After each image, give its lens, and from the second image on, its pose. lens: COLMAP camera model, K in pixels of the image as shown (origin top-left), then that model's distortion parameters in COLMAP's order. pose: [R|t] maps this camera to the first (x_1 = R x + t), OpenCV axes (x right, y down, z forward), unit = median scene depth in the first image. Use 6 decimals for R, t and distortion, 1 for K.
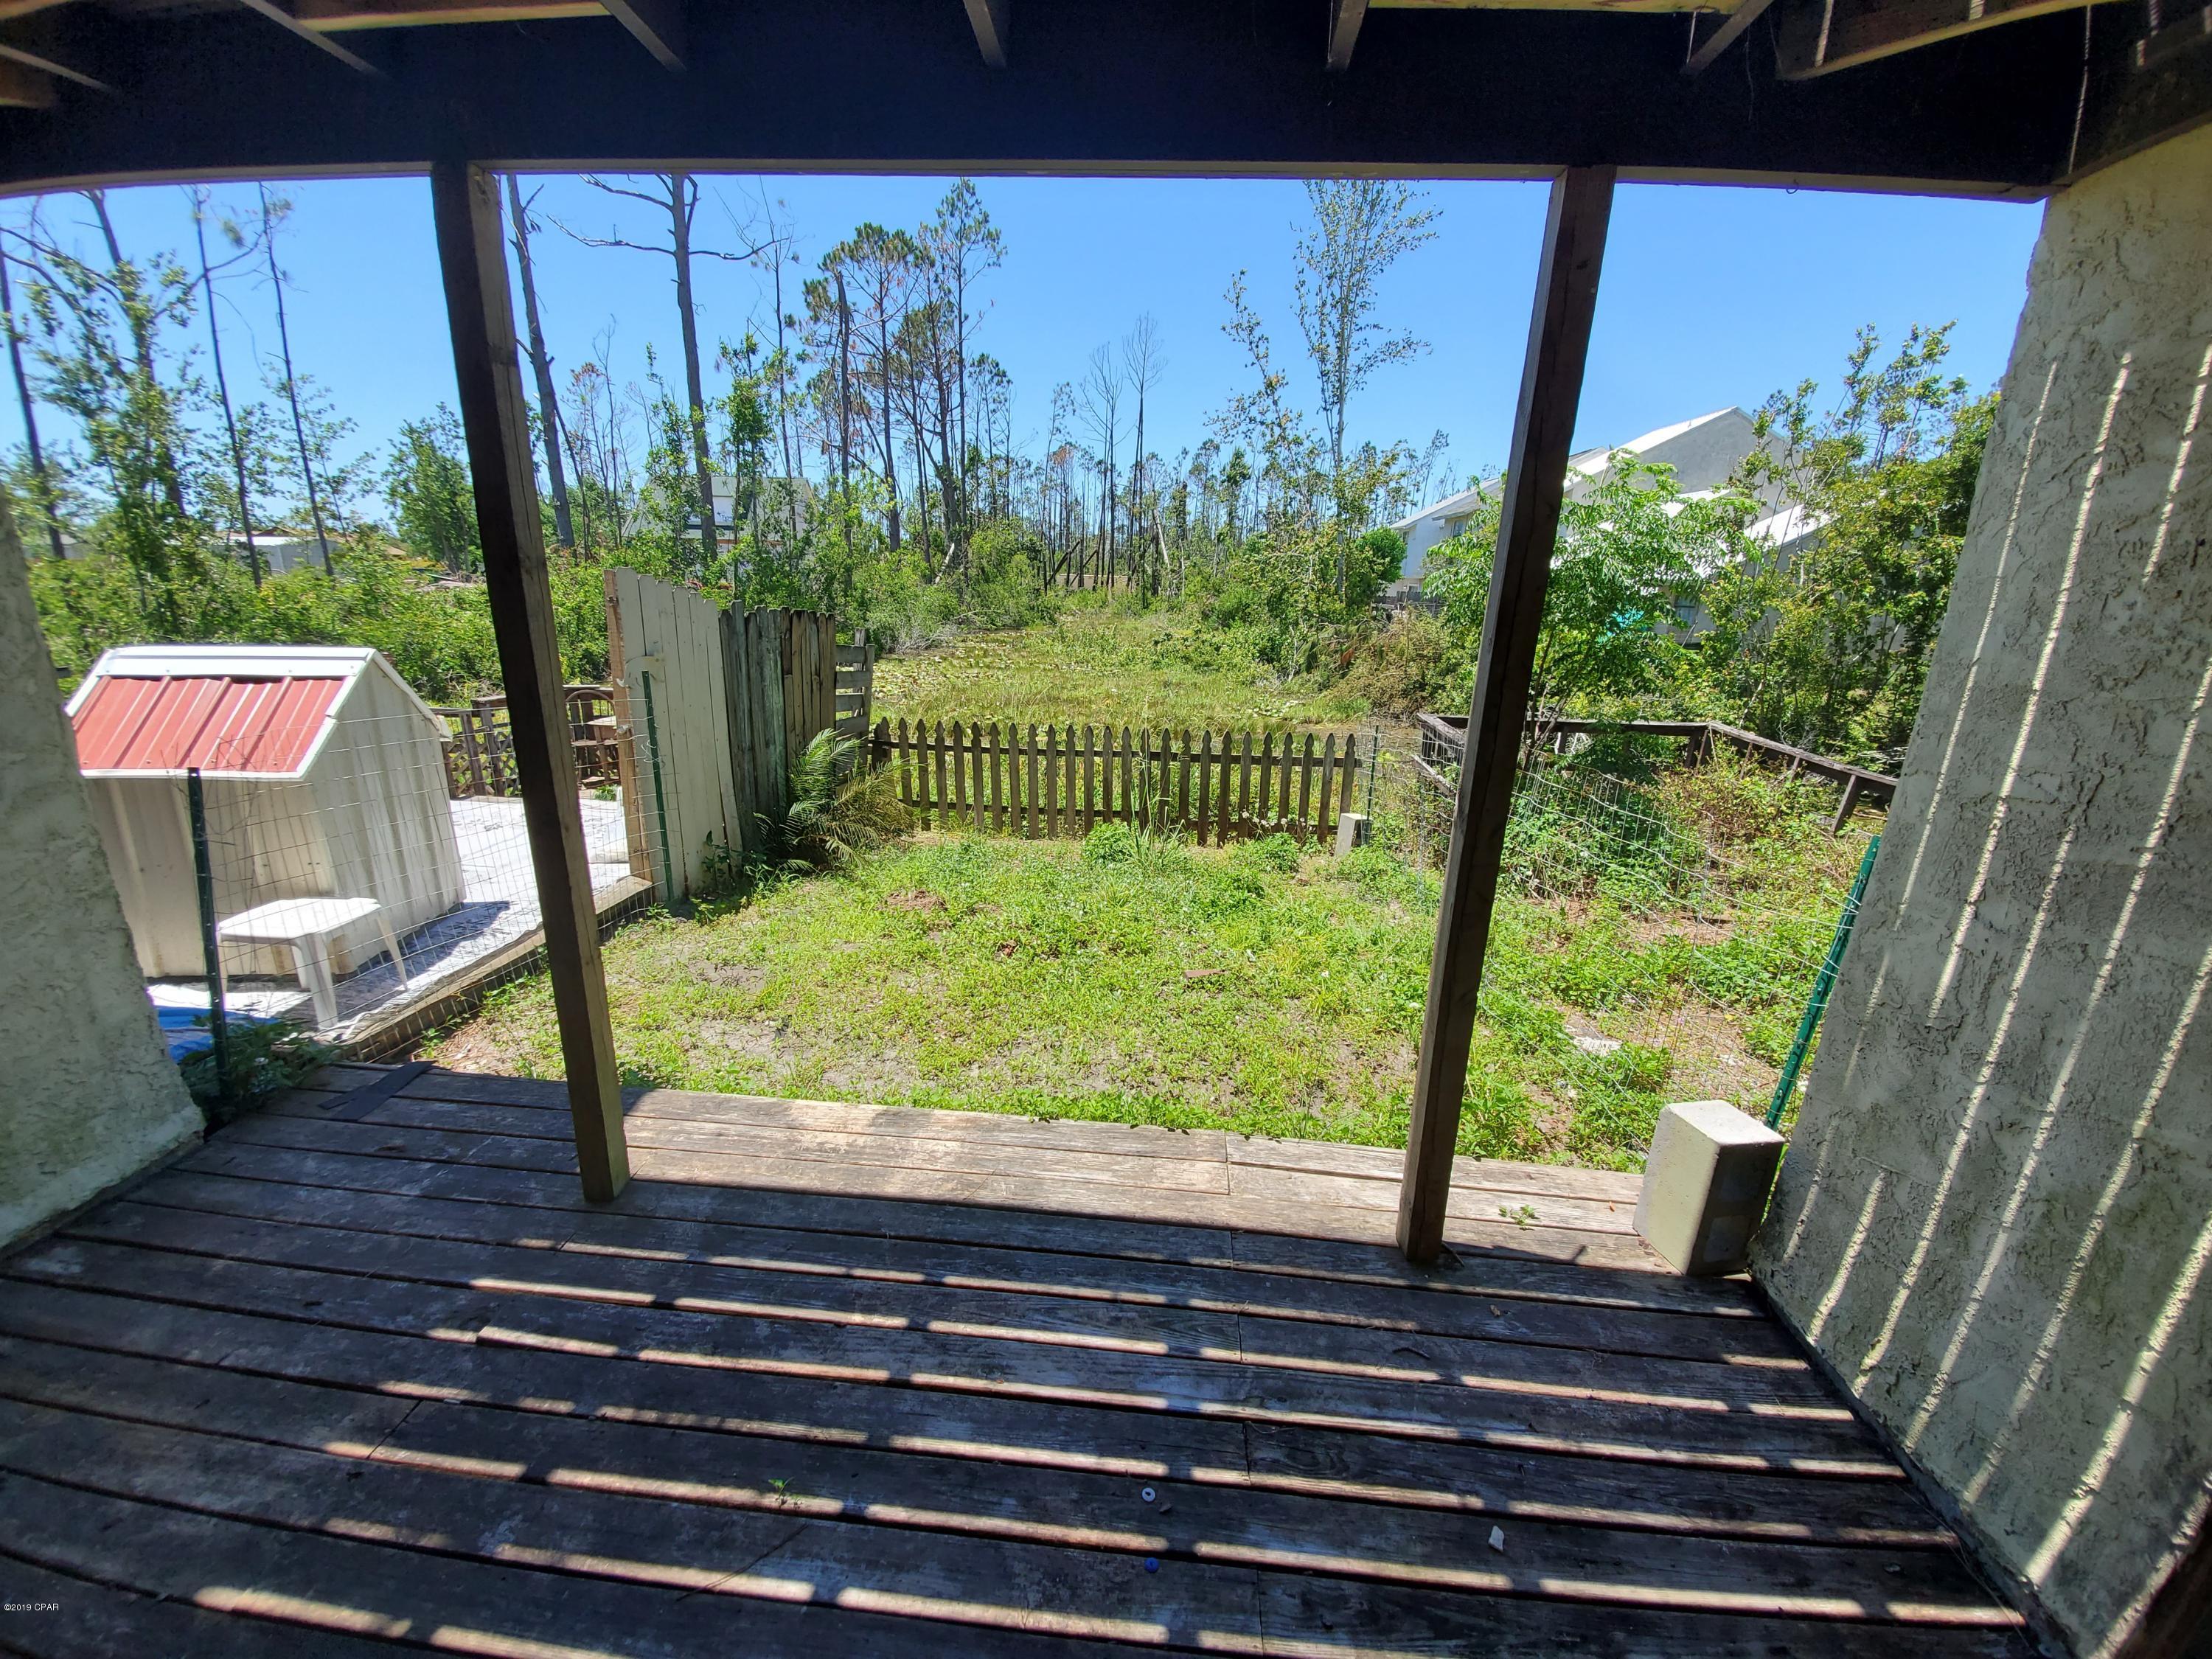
lens RADIAL K [[887.1, 0, 1100.5], [0, 887.1, 828.6], [0, 0, 1]] dist [-0.001741, -0.003450]
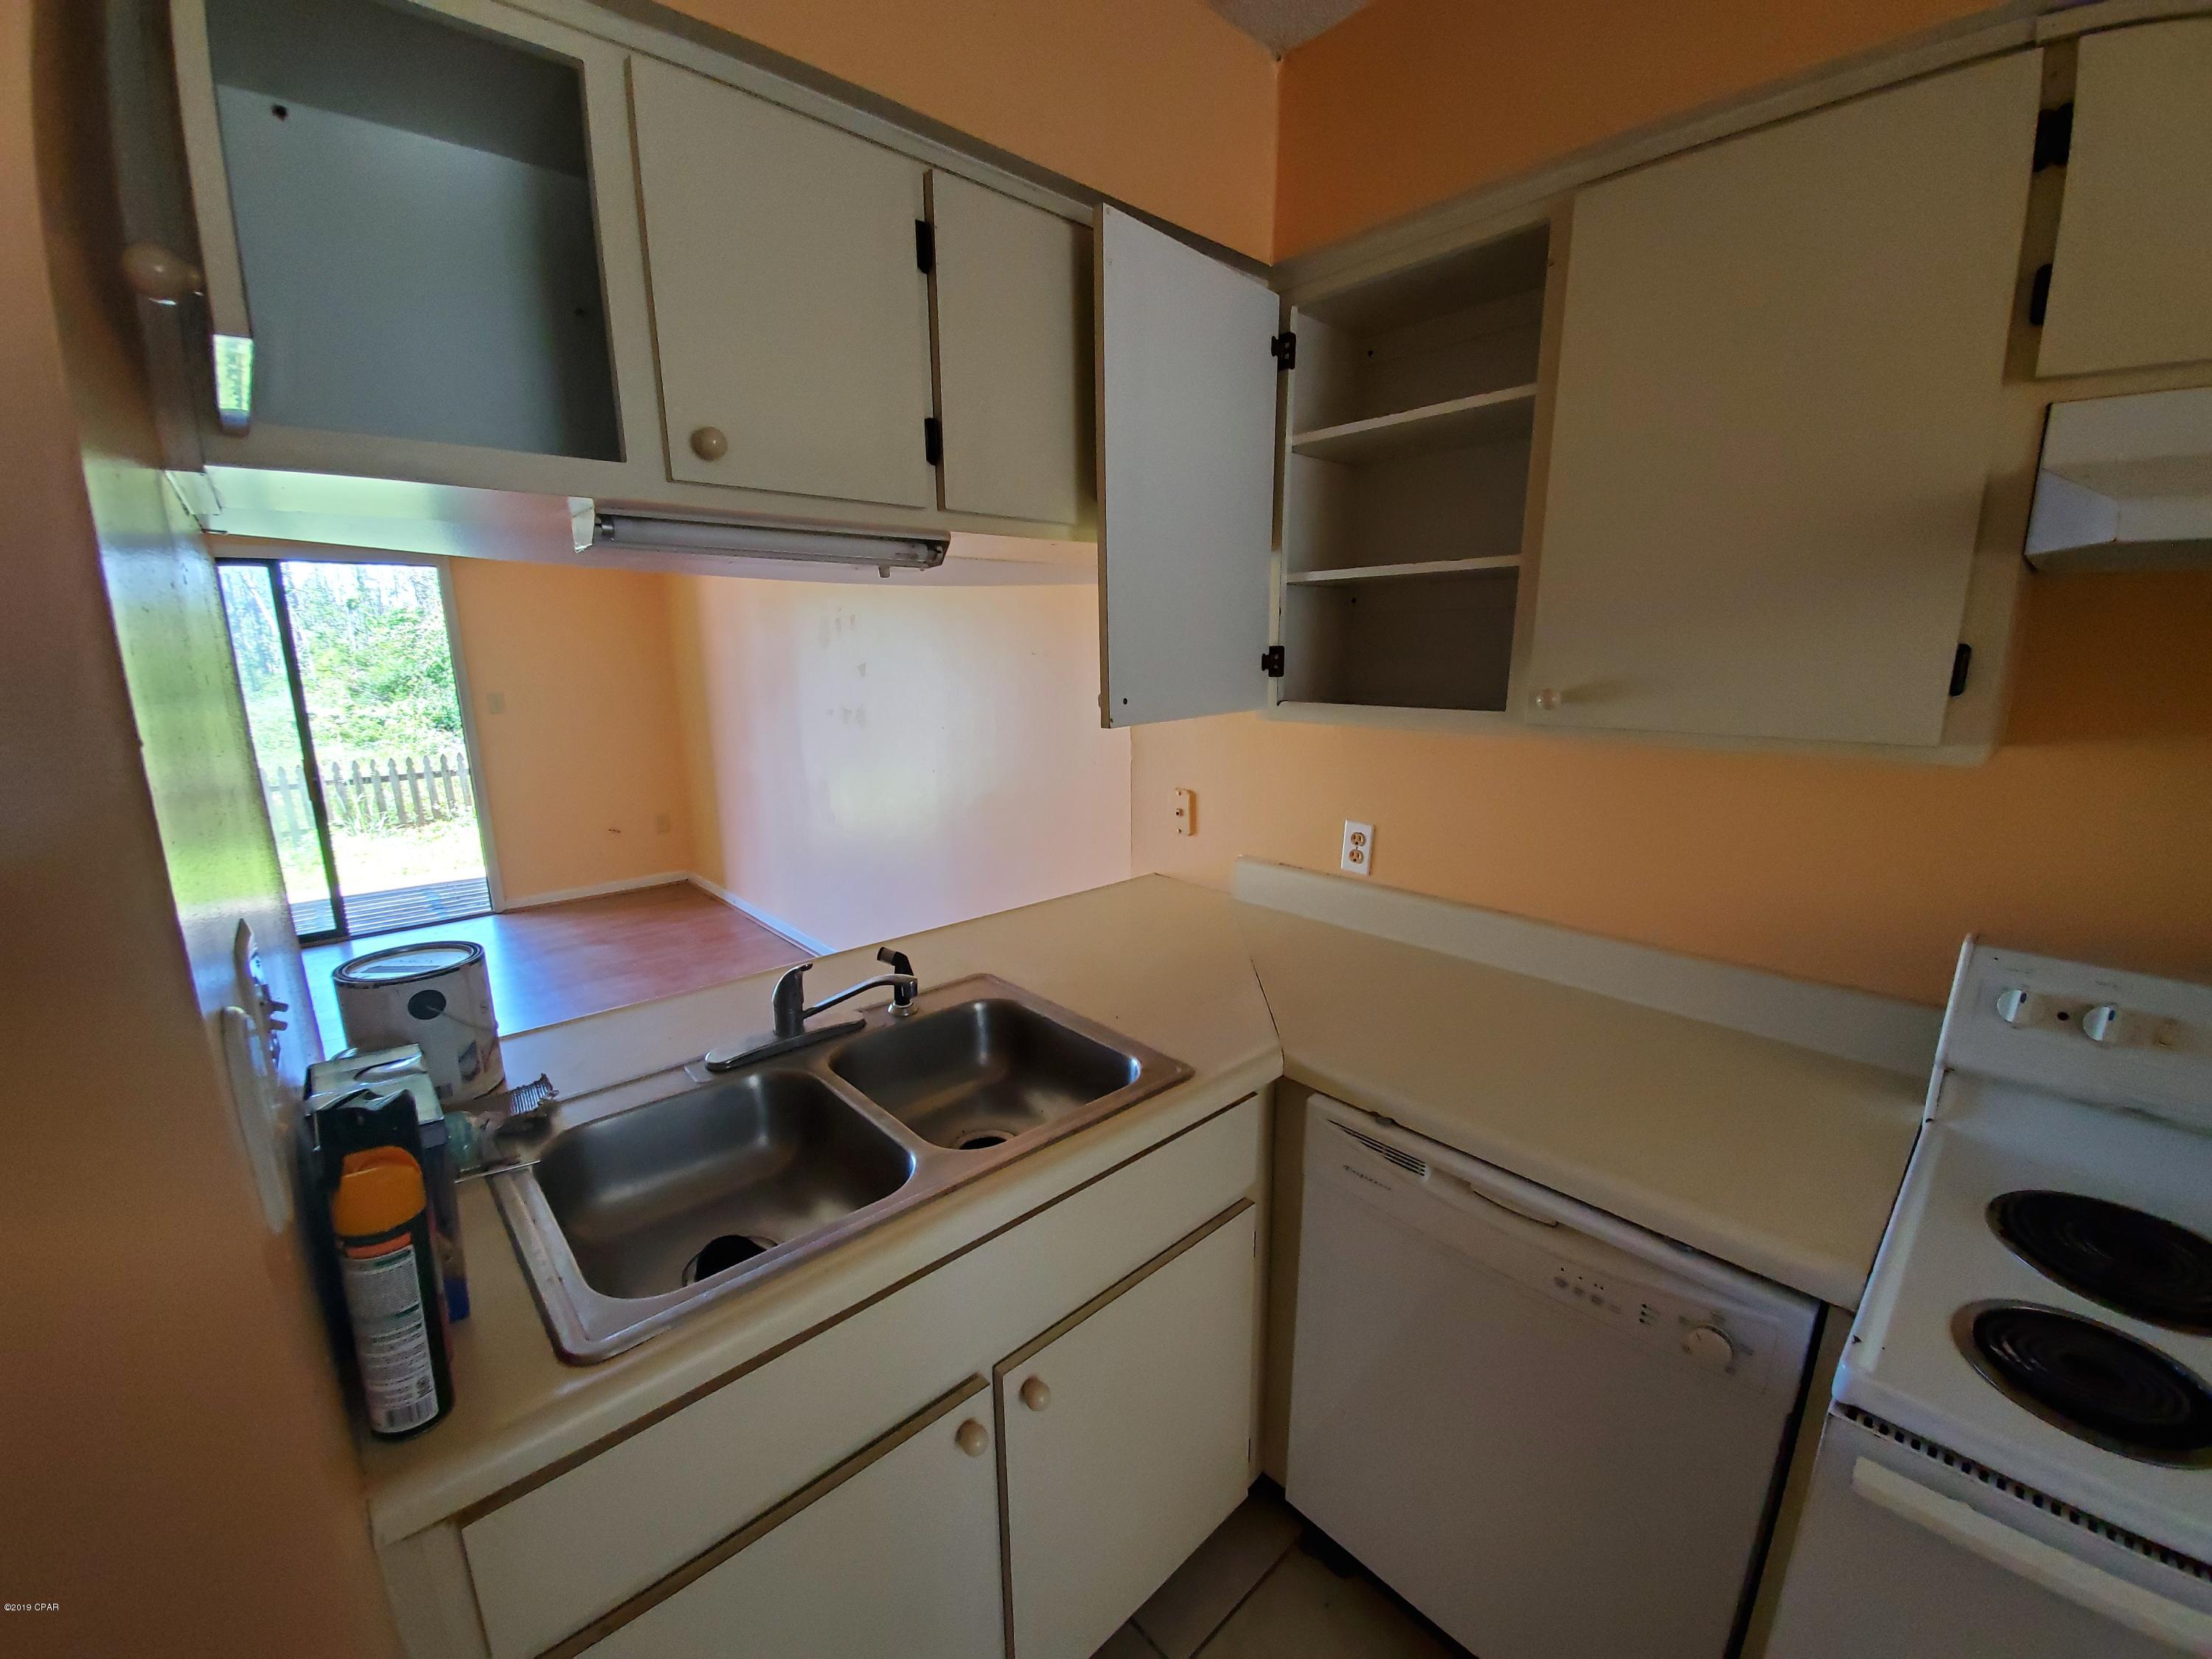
lens RADIAL K [[887.1, 0, 1091.9], [0, 887.1, 845.6], [0, 0, 1]] dist [-0.001741, -0.003450]
pose [[0.690267, -0.193087, 0.697316, -0.030378], [0.224762, 0.973279, 0.047011, 0.053913], [-0.687760, 0.124280, 0.715221, -0.195808]]
